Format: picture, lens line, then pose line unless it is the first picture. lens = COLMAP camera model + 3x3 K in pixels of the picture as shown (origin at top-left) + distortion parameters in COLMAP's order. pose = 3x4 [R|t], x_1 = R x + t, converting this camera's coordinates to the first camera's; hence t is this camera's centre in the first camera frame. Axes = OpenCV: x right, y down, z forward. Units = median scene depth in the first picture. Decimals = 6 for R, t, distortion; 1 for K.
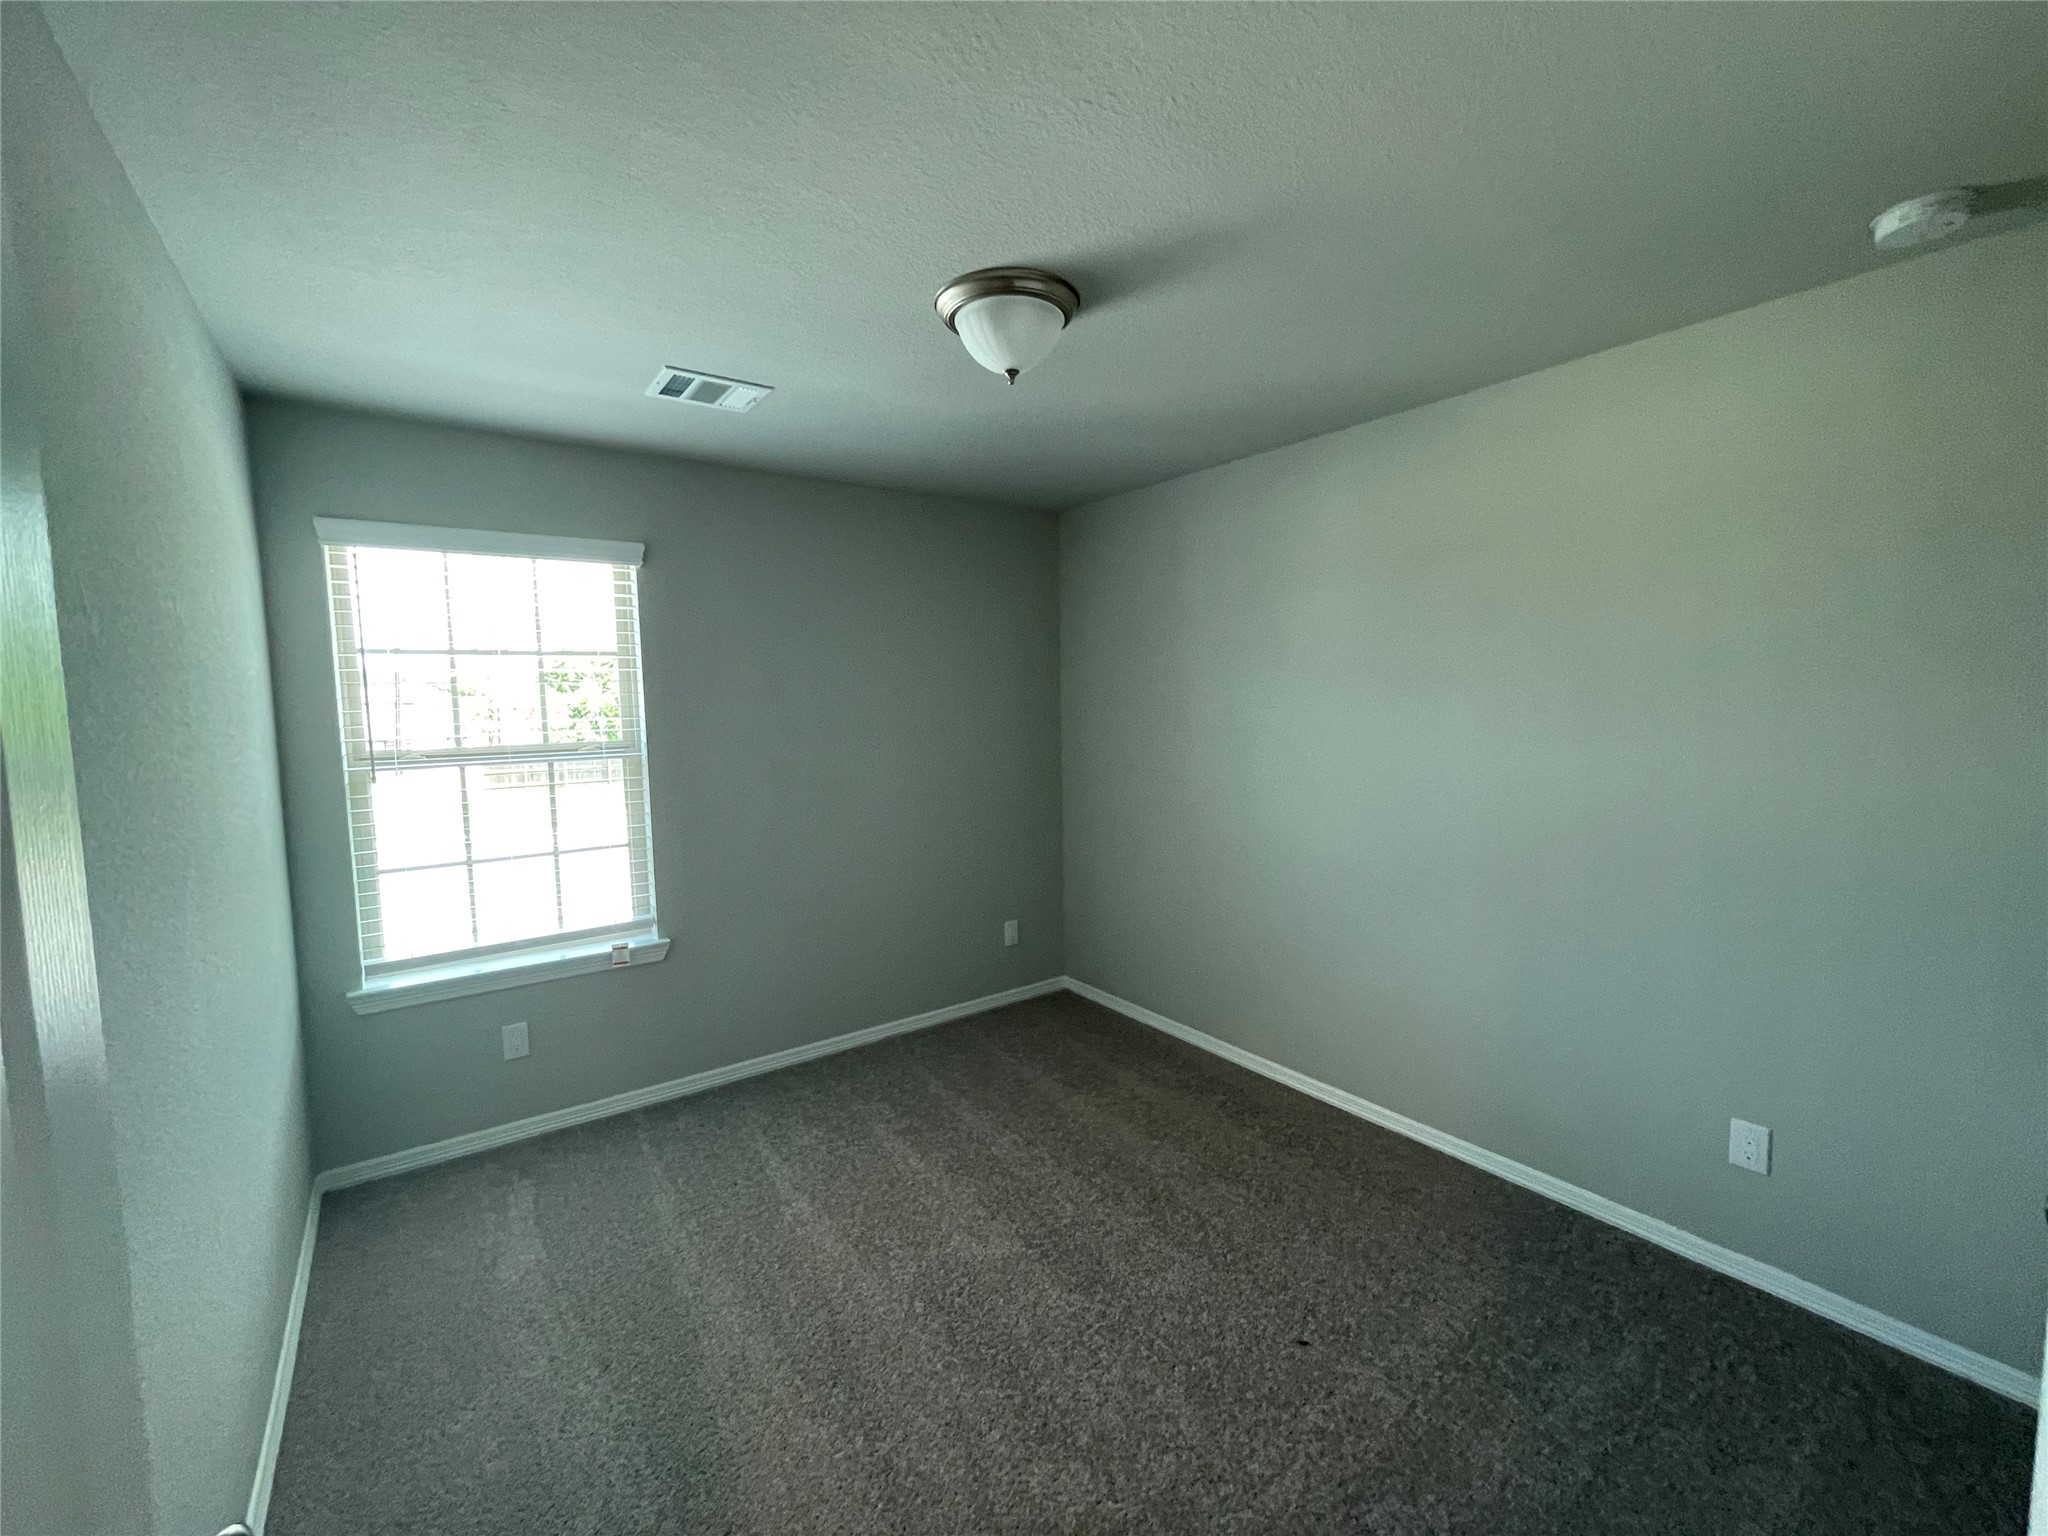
lens RADIAL K [[838.9, 0, 1018.9], [0, 838.9, 767.9], [0, 0, 1]] dist [0.000620, -0.000017]
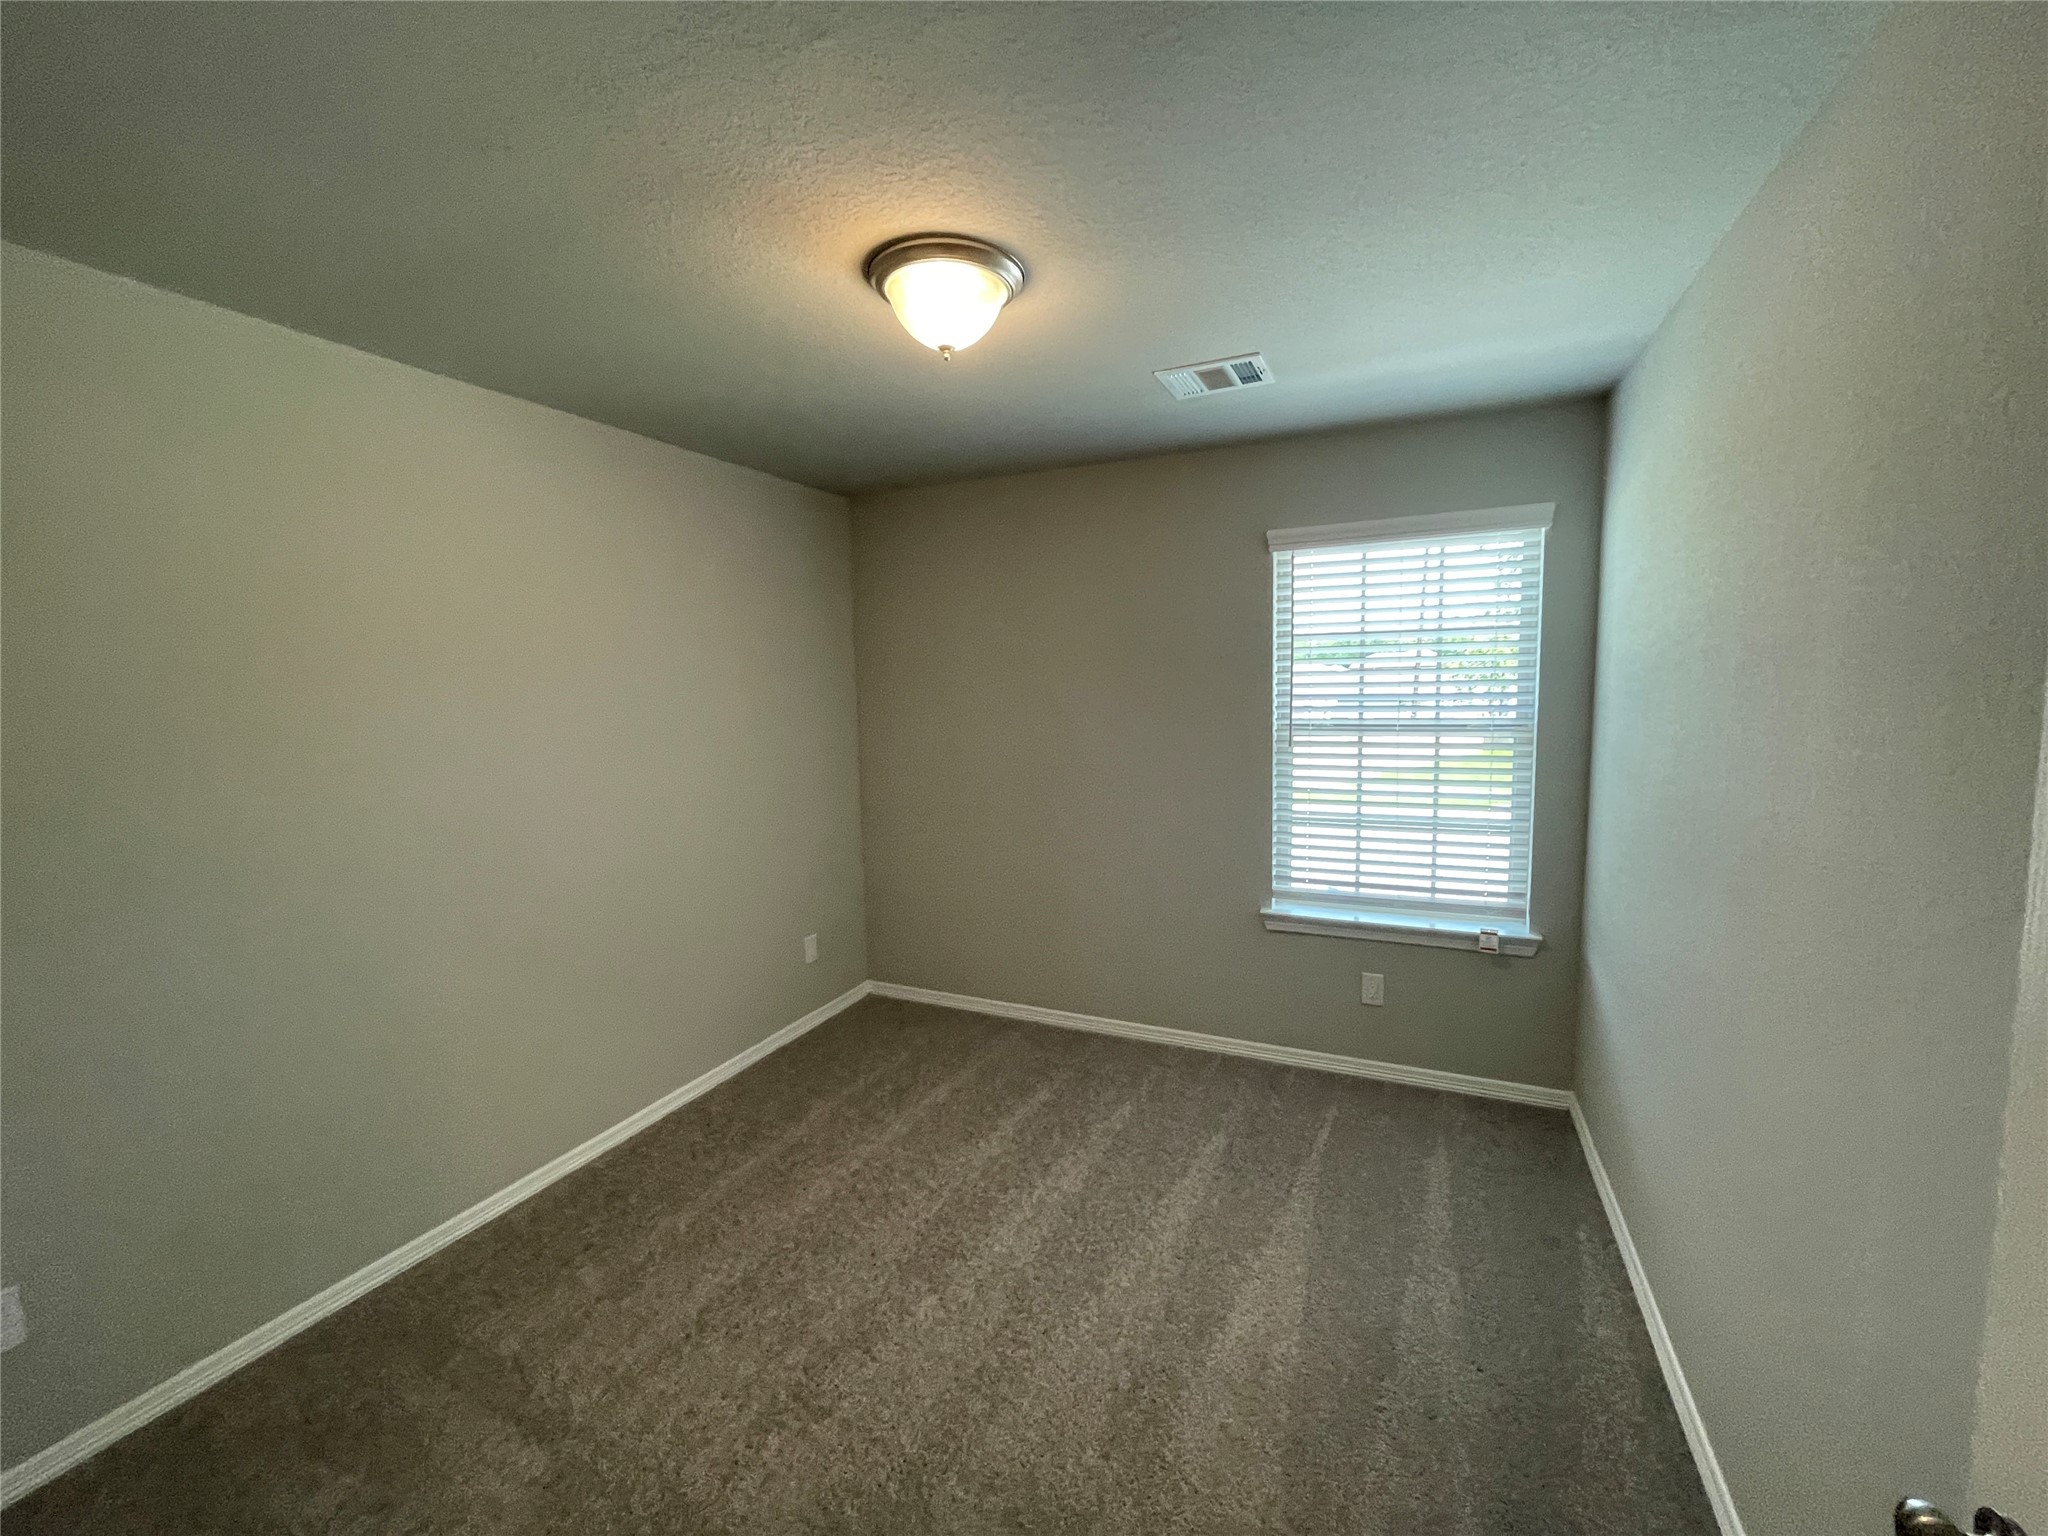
lens RADIAL K [[838.9, 0, 1018.9], [0, 838.9, 767.9], [0, 0, 1]] dist [0.000620, -0.000017]
pose [[0.483478, 0.095070, -0.870178, 0.091677], [-0.065383, 0.995230, 0.072406, -0.008942], [0.872911, 0.021888, 0.487388, 0.057315]]
